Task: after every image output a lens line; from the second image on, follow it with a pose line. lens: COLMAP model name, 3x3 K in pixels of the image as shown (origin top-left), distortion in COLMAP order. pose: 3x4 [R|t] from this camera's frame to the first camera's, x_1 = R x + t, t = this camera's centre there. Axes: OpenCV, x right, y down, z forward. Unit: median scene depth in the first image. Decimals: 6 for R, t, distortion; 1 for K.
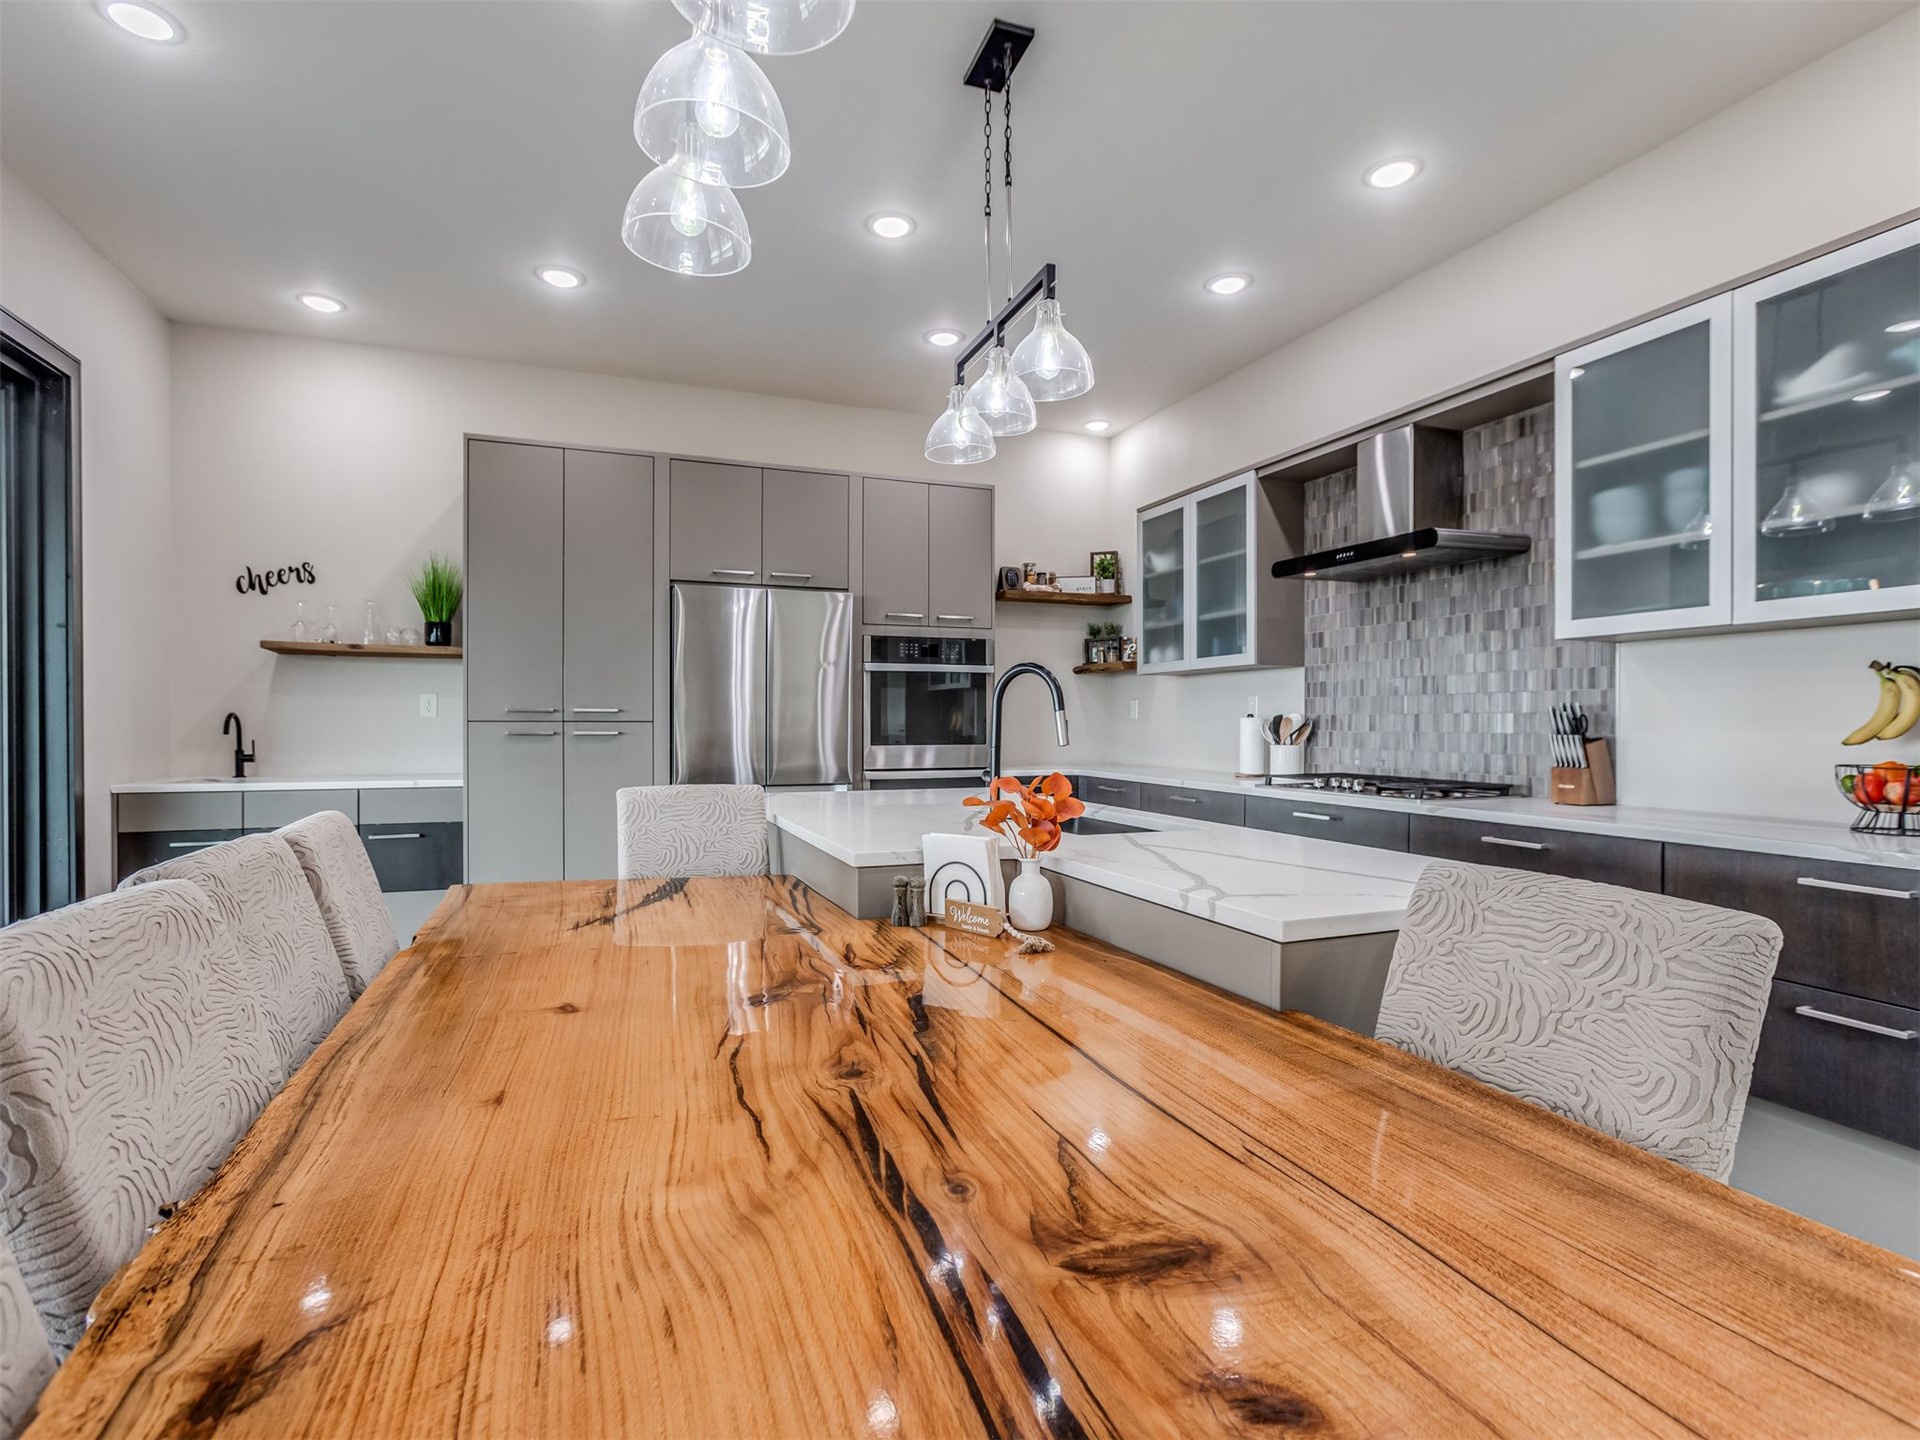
lens RADIAL K [[969.4, 0, 960.5], [0, 969.4, 722.0], [0, 0, 1]] dist [-0.006769, -0.000423]
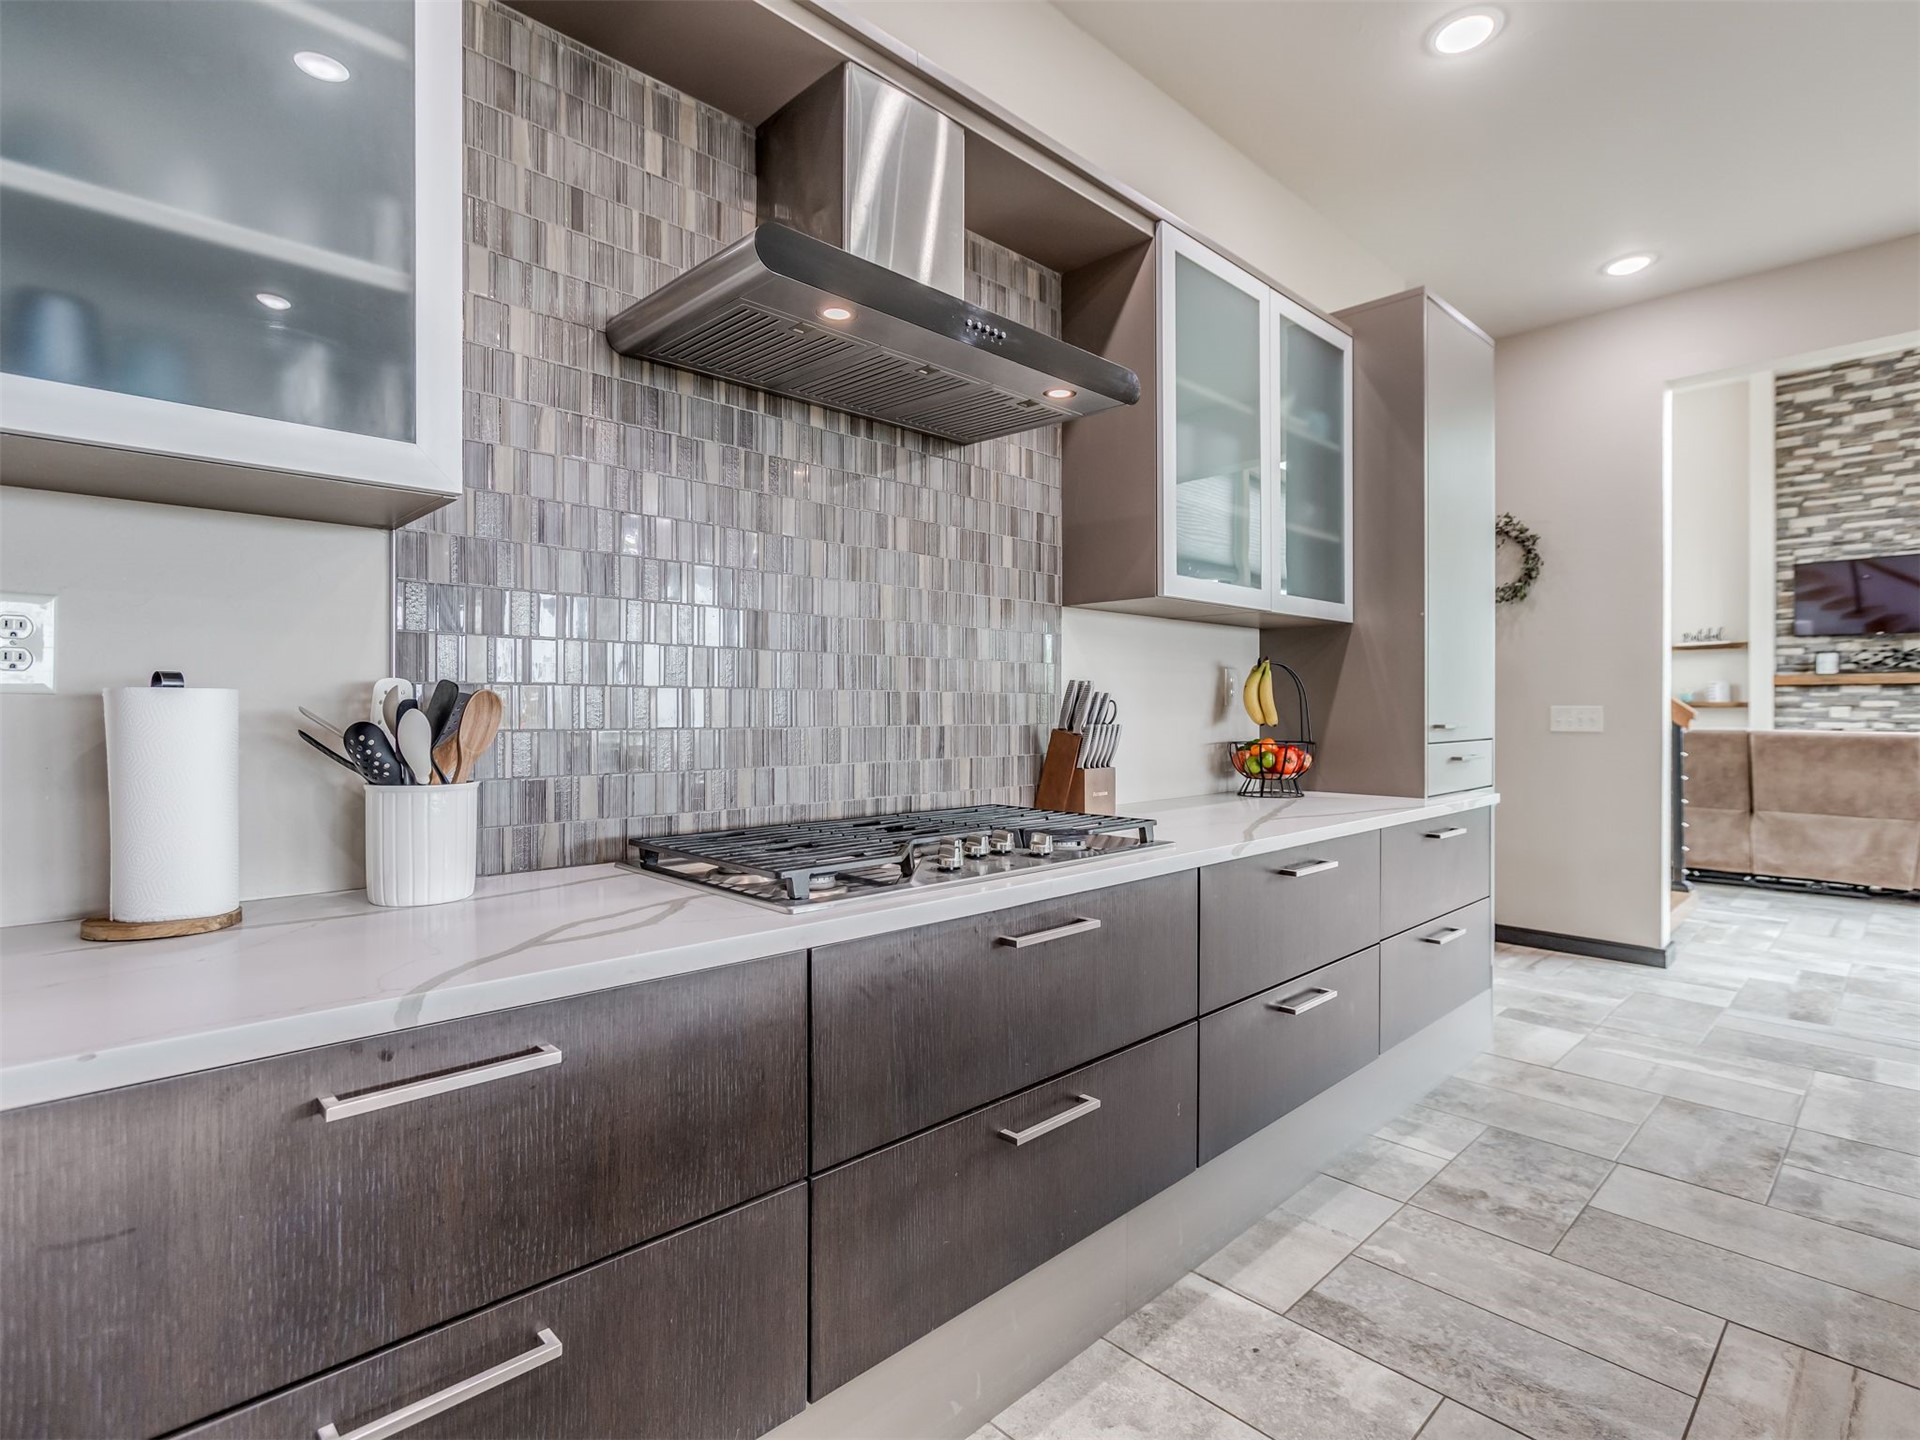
lens RADIAL K [[969.4, 0, 959.5], [0, 969.4, 713.5], [0, 0, 1]] dist [-0.006769, -0.000423]
pose [[-0.400335, -0.001221, 0.916368, -0.008586], [0.000594, 0.999999, 0.001591, 0.002938], [-0.916368, 0.001181, -0.400334, 1.167053]]
